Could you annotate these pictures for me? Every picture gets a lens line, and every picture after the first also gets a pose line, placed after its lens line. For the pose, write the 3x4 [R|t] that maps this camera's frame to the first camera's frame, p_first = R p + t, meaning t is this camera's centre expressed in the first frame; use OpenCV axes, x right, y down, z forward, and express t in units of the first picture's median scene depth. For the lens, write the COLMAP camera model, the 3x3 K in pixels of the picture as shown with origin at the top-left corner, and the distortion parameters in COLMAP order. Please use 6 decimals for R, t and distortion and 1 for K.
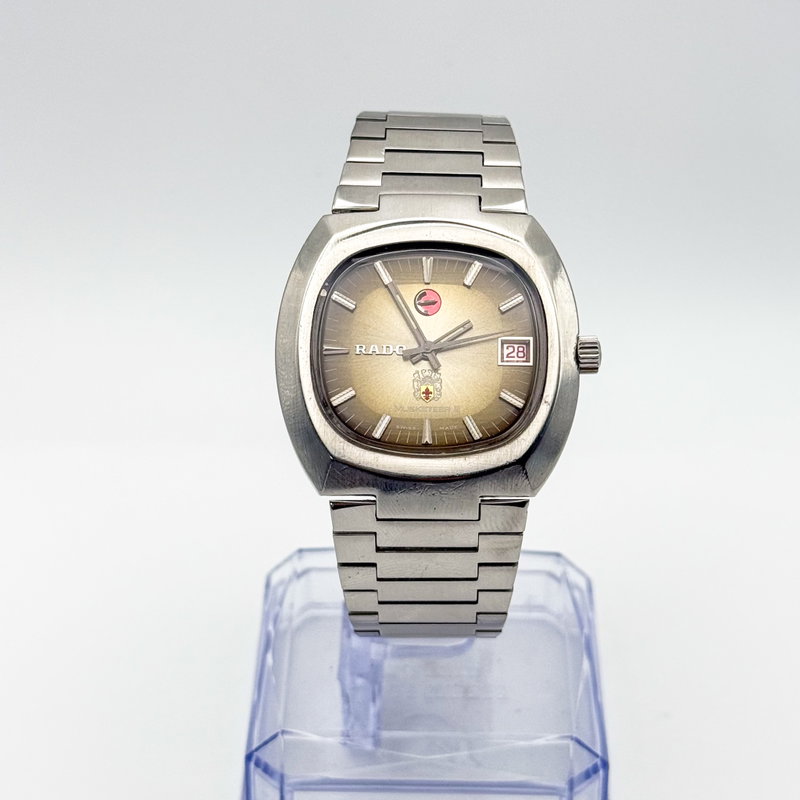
lens RADIAL K [[2095.2, 0, 399.0], [0, 2095.2, 399.8], [0, 0, 1]] dist [0.145886, -0.315474]
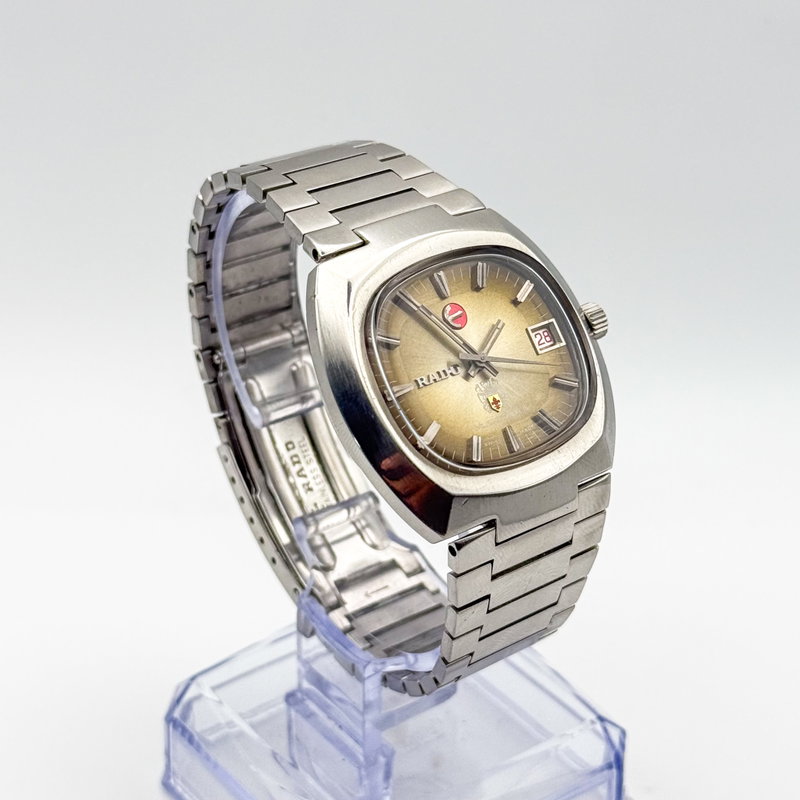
lens RADIAL K [[2095.2, 0, 399.0], [0, 2095.2, 399.8], [0, 0, 1]] dist [0.145886, -0.315474]
pose [[0.794979, -0.304430, 0.524719, -0.523157], [0.338321, 0.940450, 0.033051, -0.050932], [-0.503534, 0.151249, 0.850633, 0.200356]]
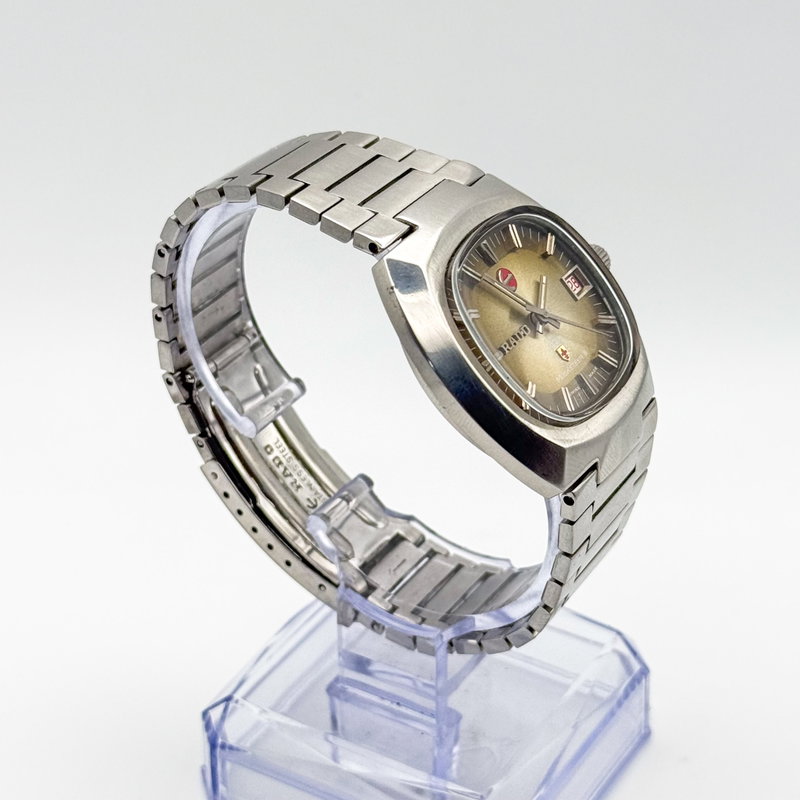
lens RADIAL K [[2095.2, 0, 399.0], [0, 2095.2, 399.8], [0, 0, 1]] dist [0.145886, -0.315474]
pose [[0.506806, -0.458757, 0.729856, -0.763577], [0.499625, 0.846259, 0.184988, -0.207909], [-0.702512, 0.270901, 0.658096, 0.396799]]
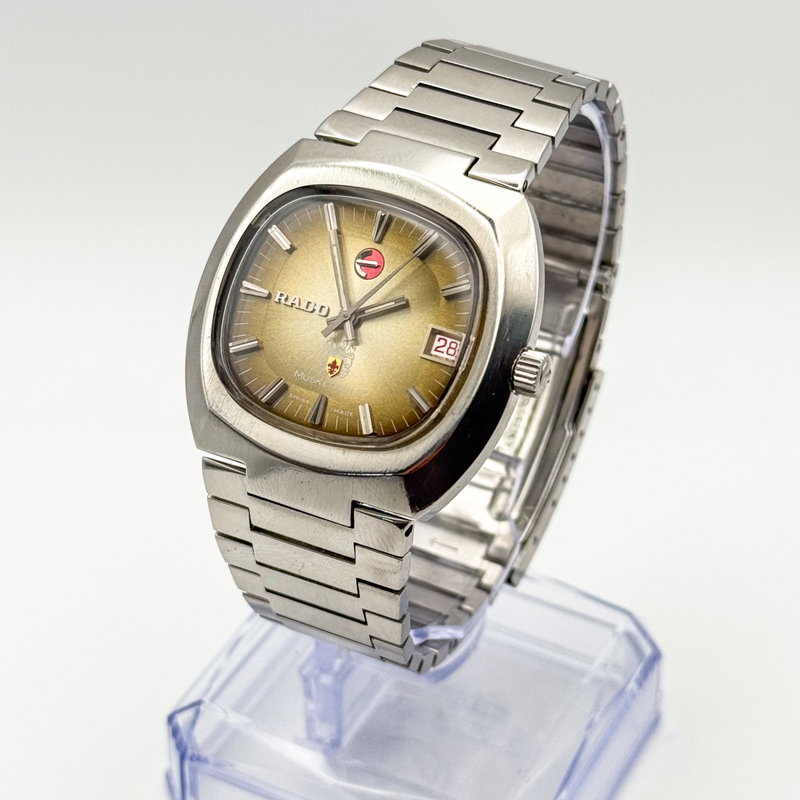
lens RADIAL K [[2095.2, 0, 399.0], [0, 2095.2, 399.8], [0, 0, 1]] dist [0.145886, -0.315474]
pose [[0.894072, 0.264884, -0.361208, 0.344492], [-0.255745, 0.963920, 0.073845, -0.059166], [0.367736, 0.026354, 0.929557, 0.219453]]
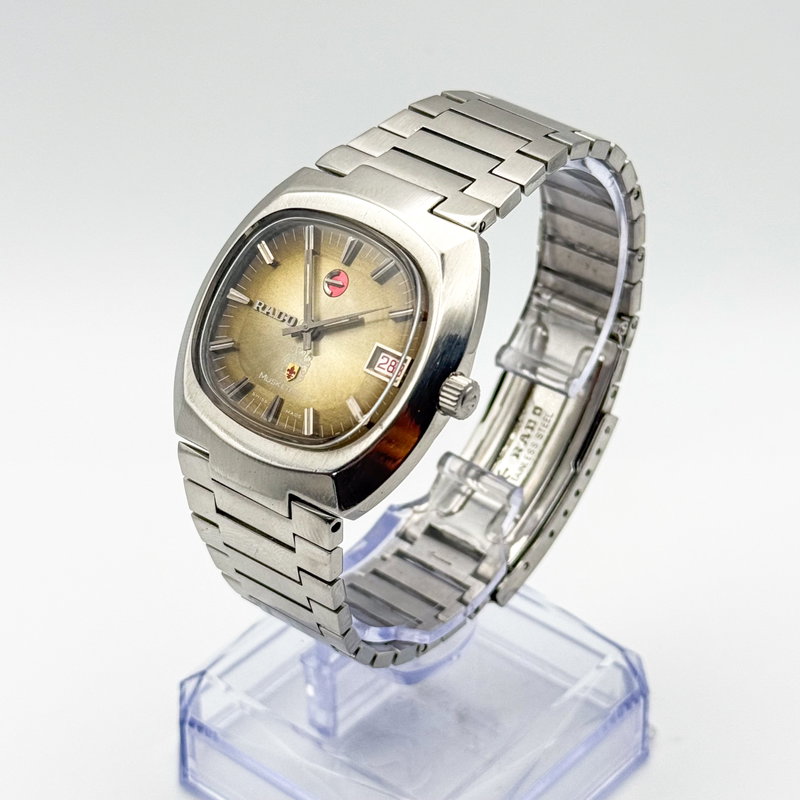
lens RADIAL K [[2095.2, 0, 399.0], [0, 2095.2, 399.8], [0, 0, 1]] dist [0.145886, -0.315474]
pose [[0.770139, 0.346996, -0.535237, 0.552762], [-0.346443, 0.932087, 0.105787, -0.106646], [0.535595, 0.103958, 0.838052, 0.238307]]
